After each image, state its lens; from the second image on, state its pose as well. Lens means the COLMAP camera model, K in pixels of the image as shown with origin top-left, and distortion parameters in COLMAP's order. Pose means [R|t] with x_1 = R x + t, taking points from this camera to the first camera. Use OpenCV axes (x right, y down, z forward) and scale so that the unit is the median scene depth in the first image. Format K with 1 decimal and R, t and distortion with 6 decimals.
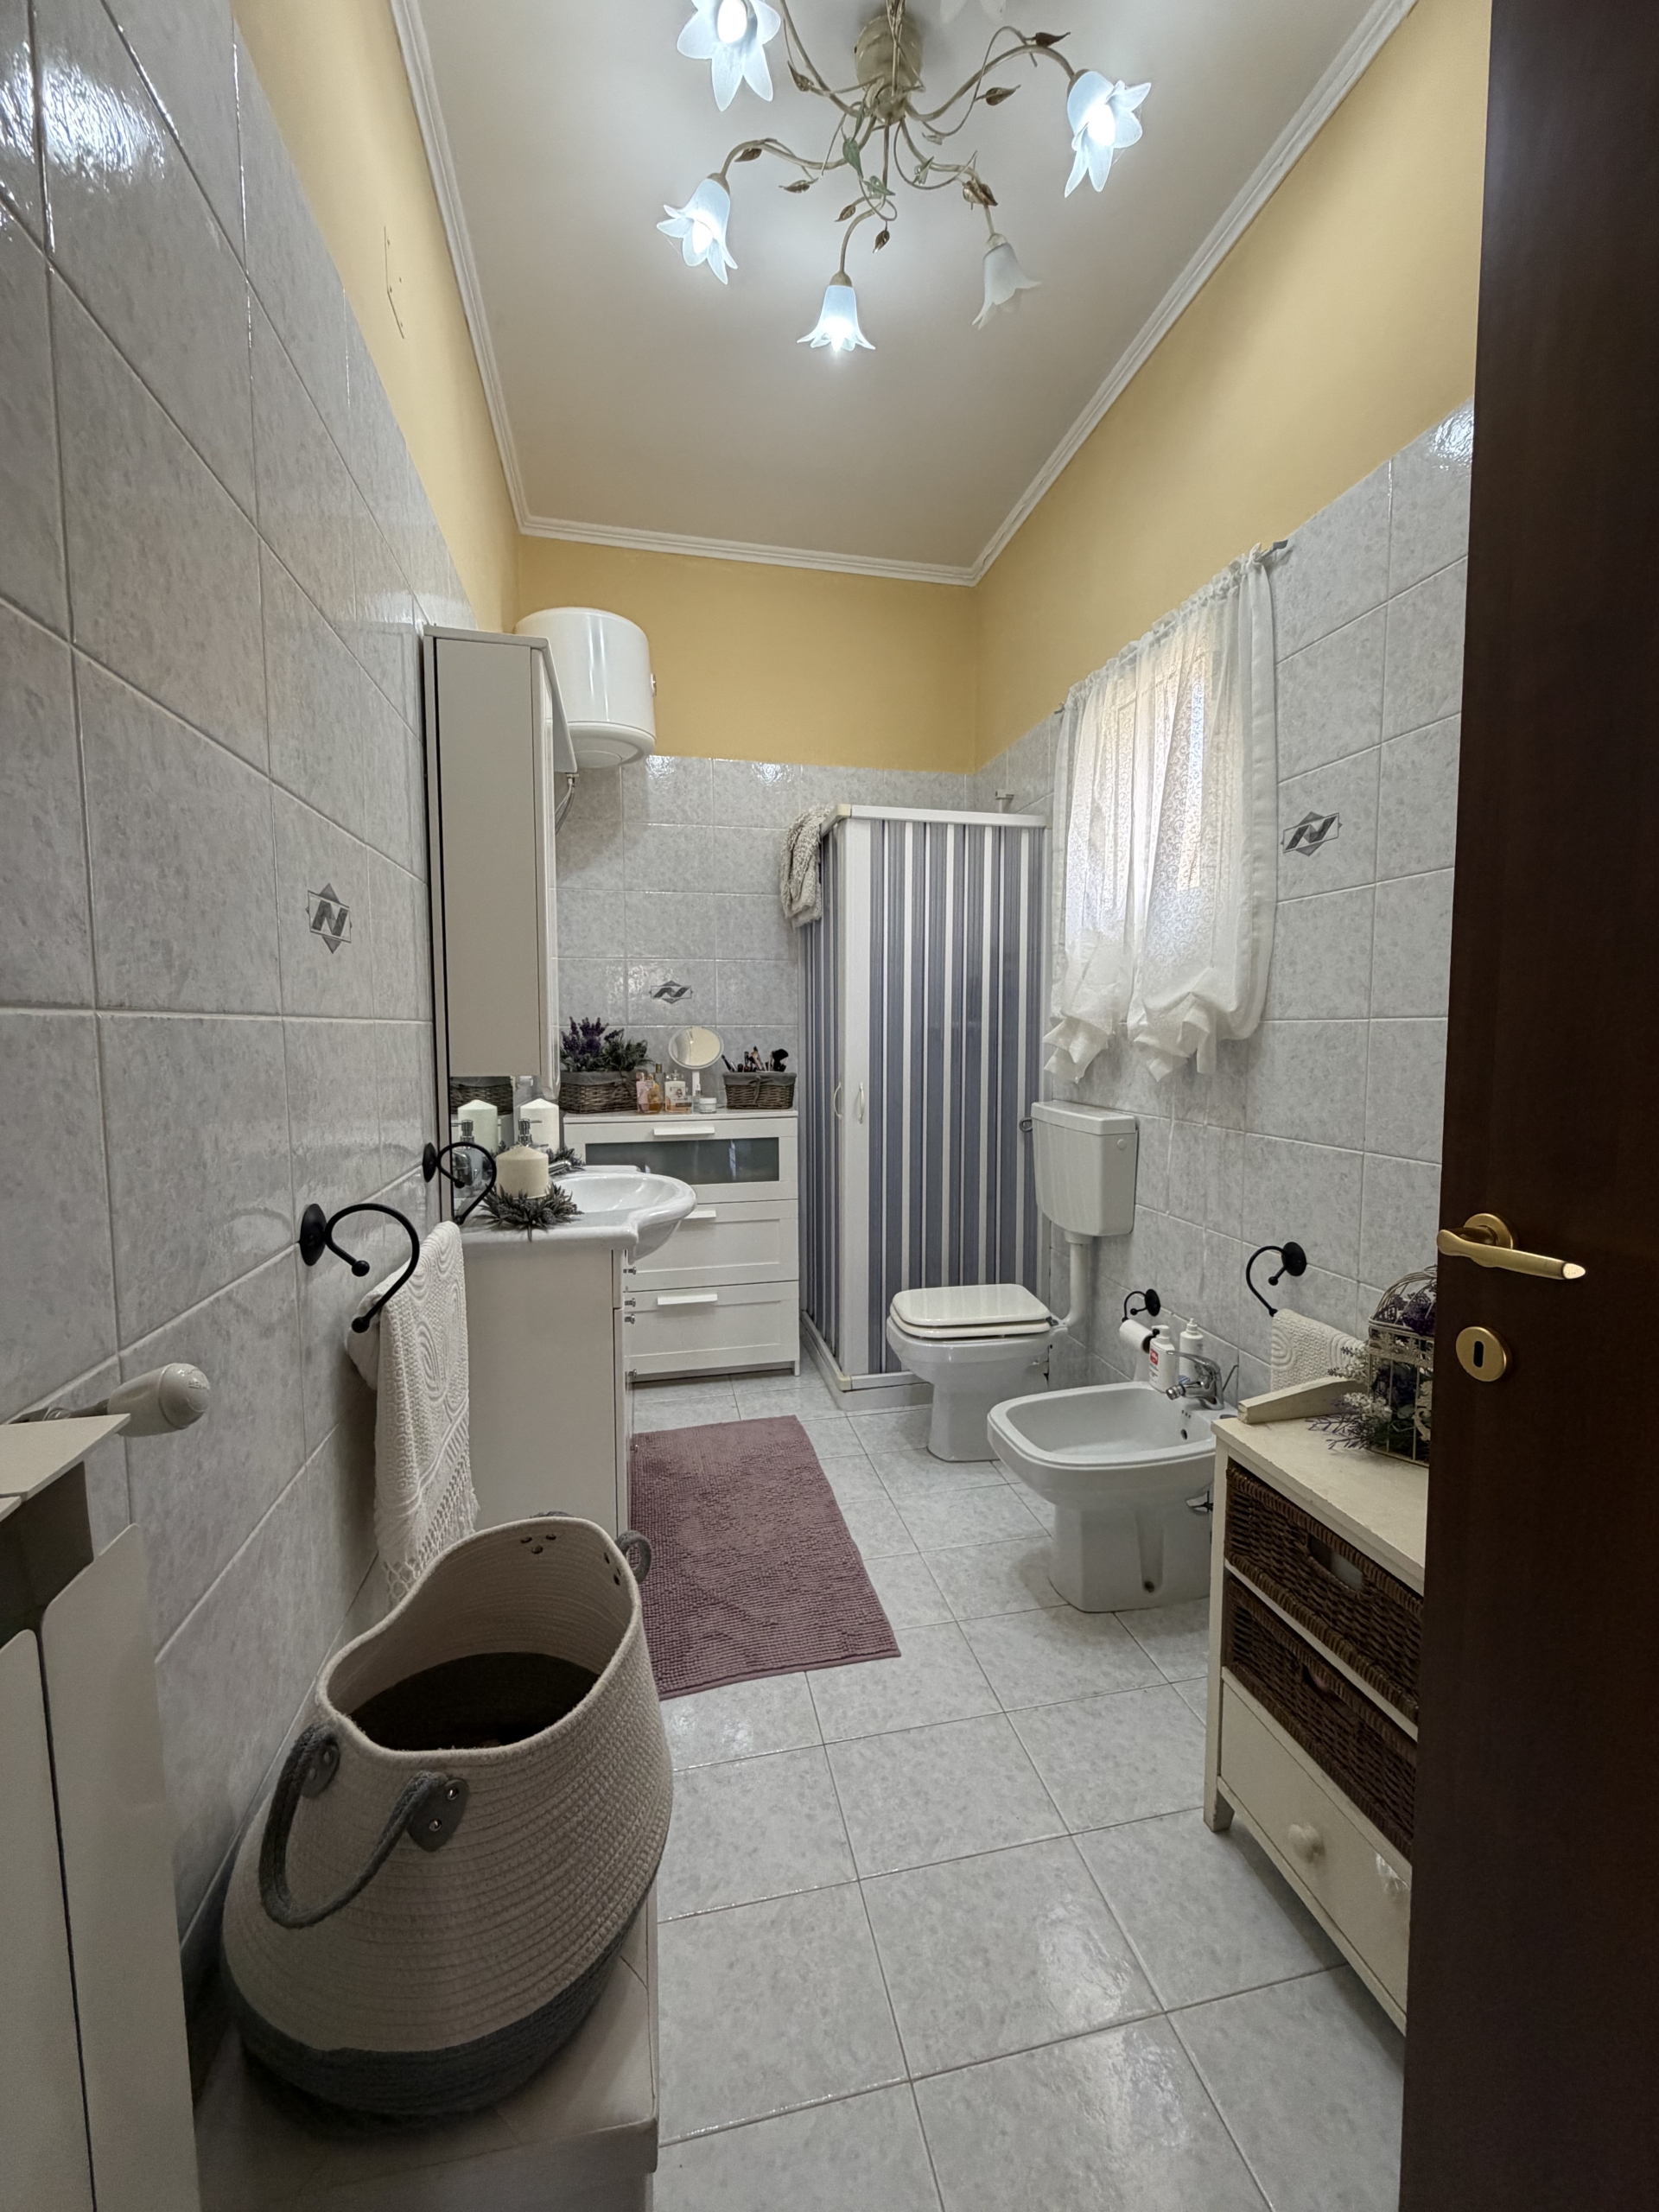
lens RADIAL K [[888.1, 0, 835.6], [0, 888.1, 1104.0], [0, 0, 1]] dist [0.003148, -0.000828]
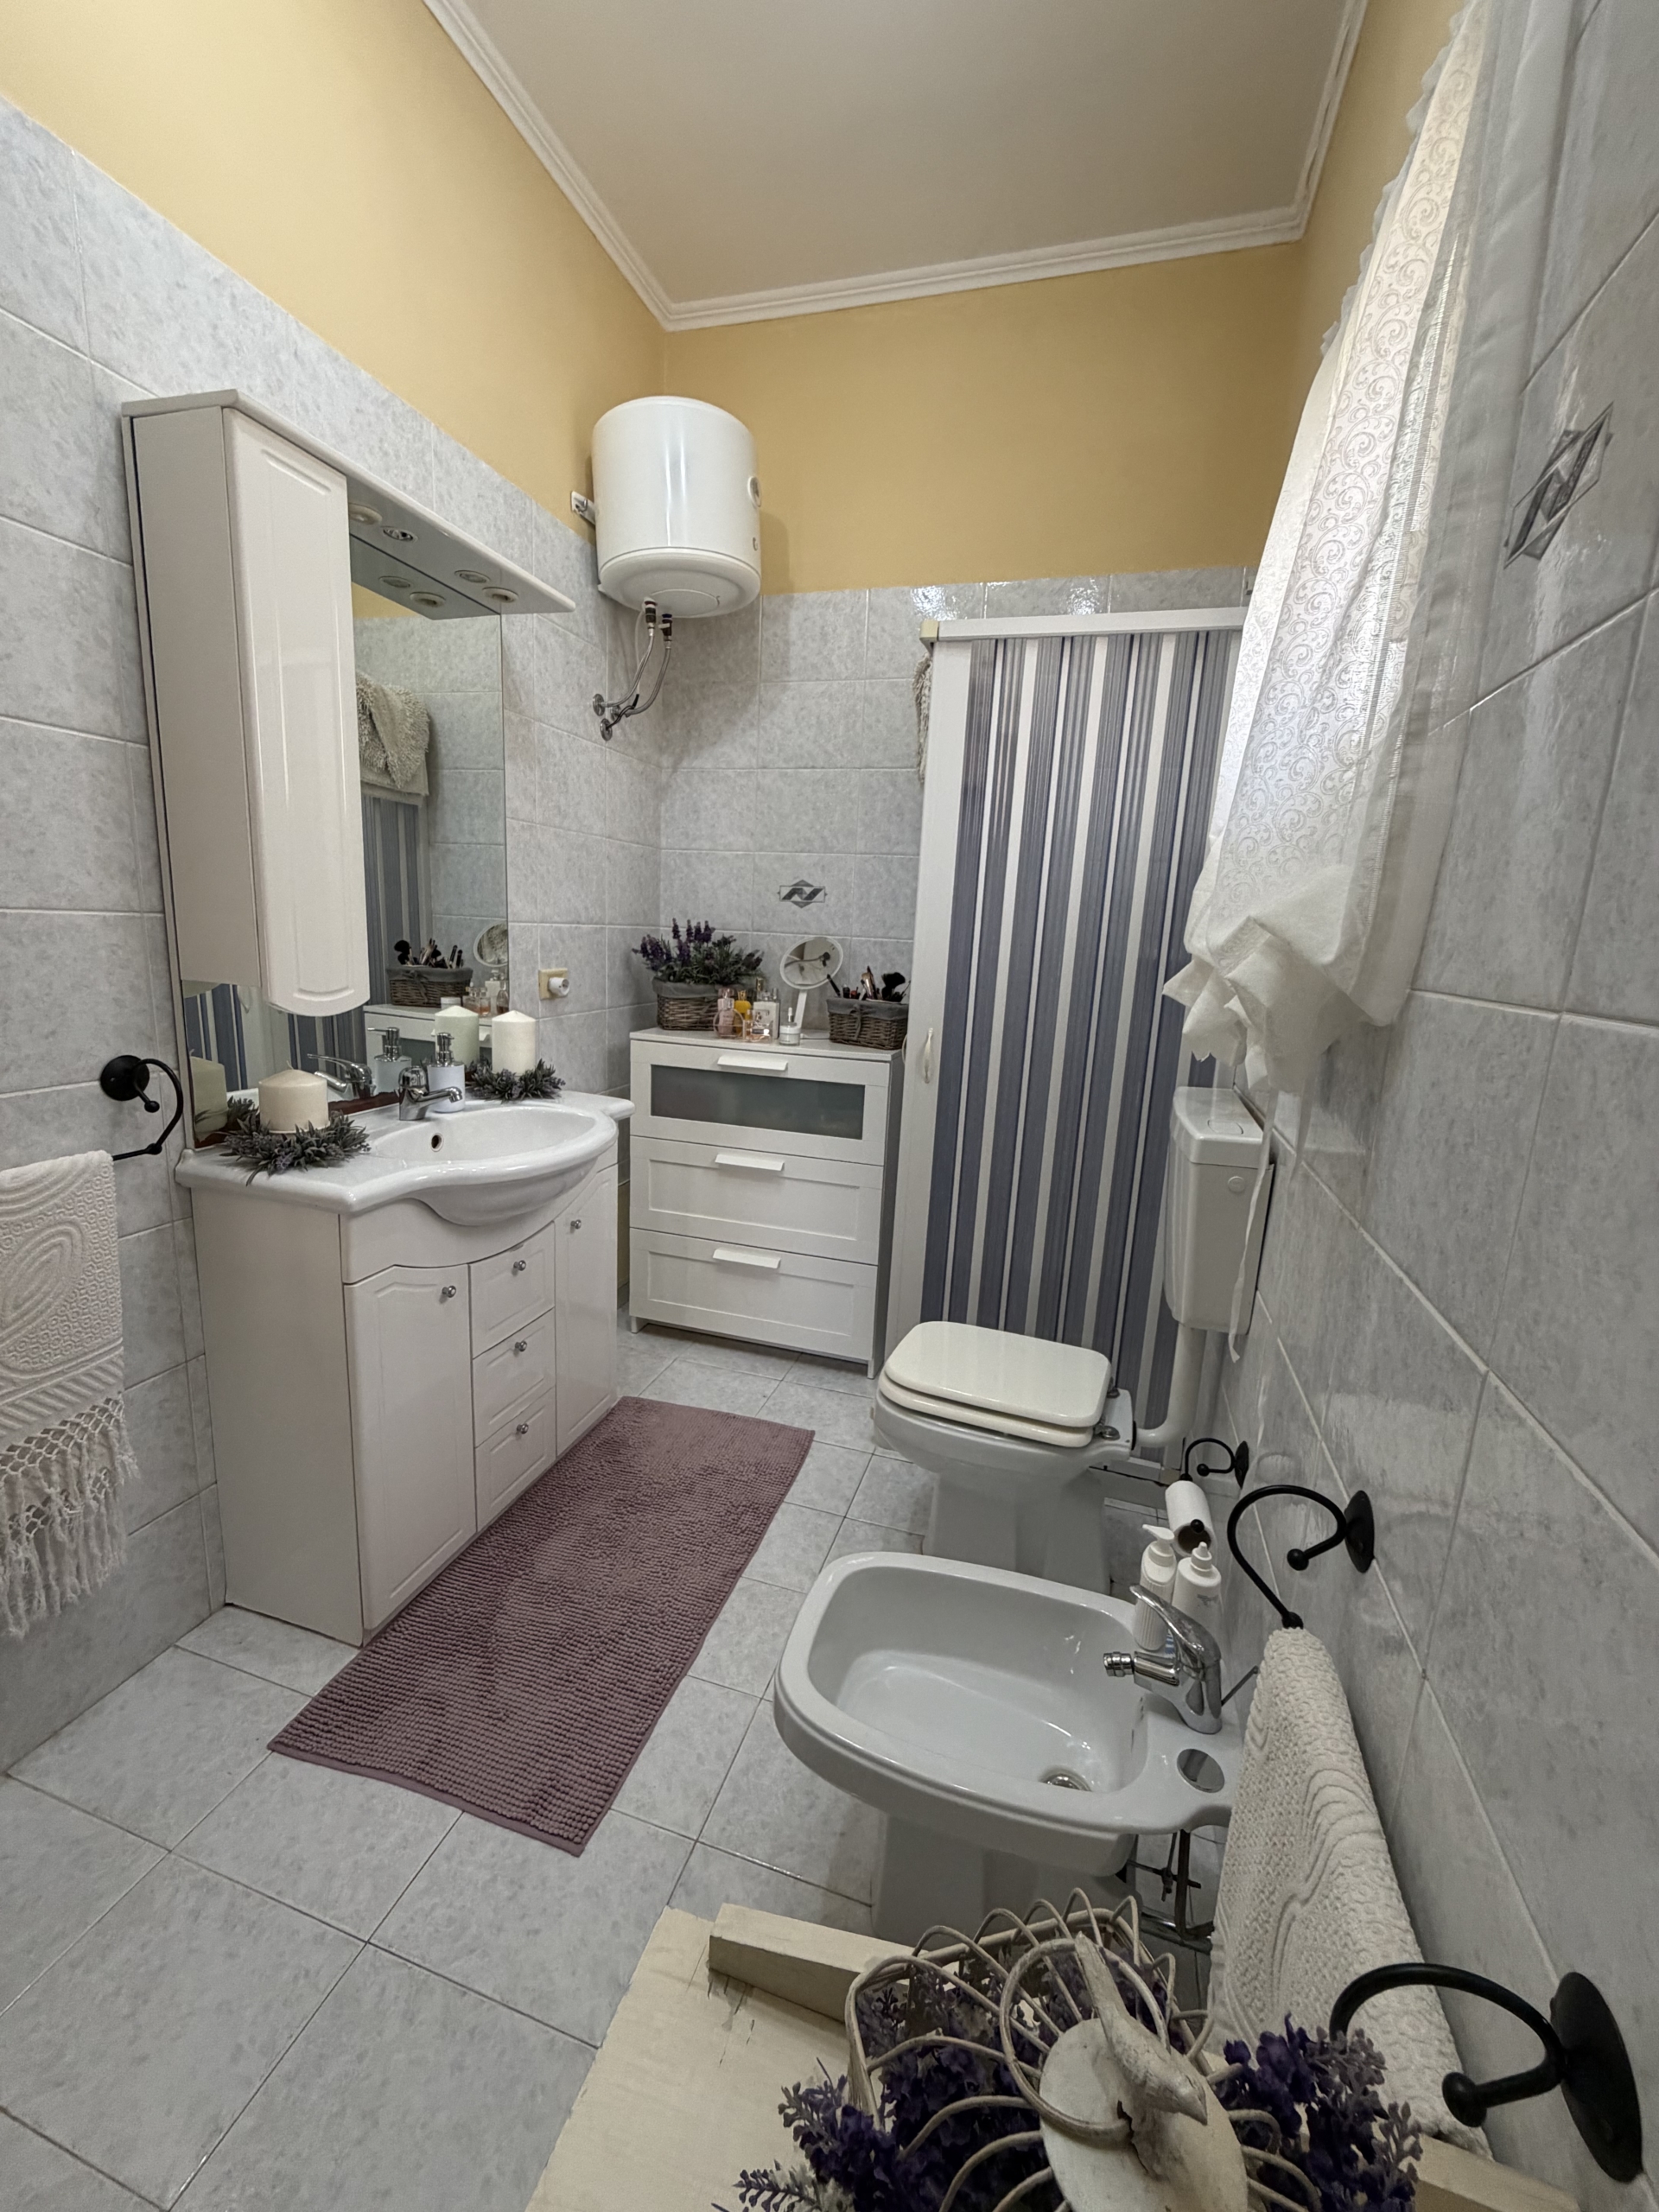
lens RADIAL K [[888.1, 0, 826.1], [0, 888.1, 1103.1], [0, 0, 1]] dist [0.003148, -0.000828]
pose [[0.867709, 0.142184, -0.476303, 0.282186], [-0.093106, 0.987748, 0.125243, -0.042160], [0.488275, -0.064328, 0.870316, 0.298904]]
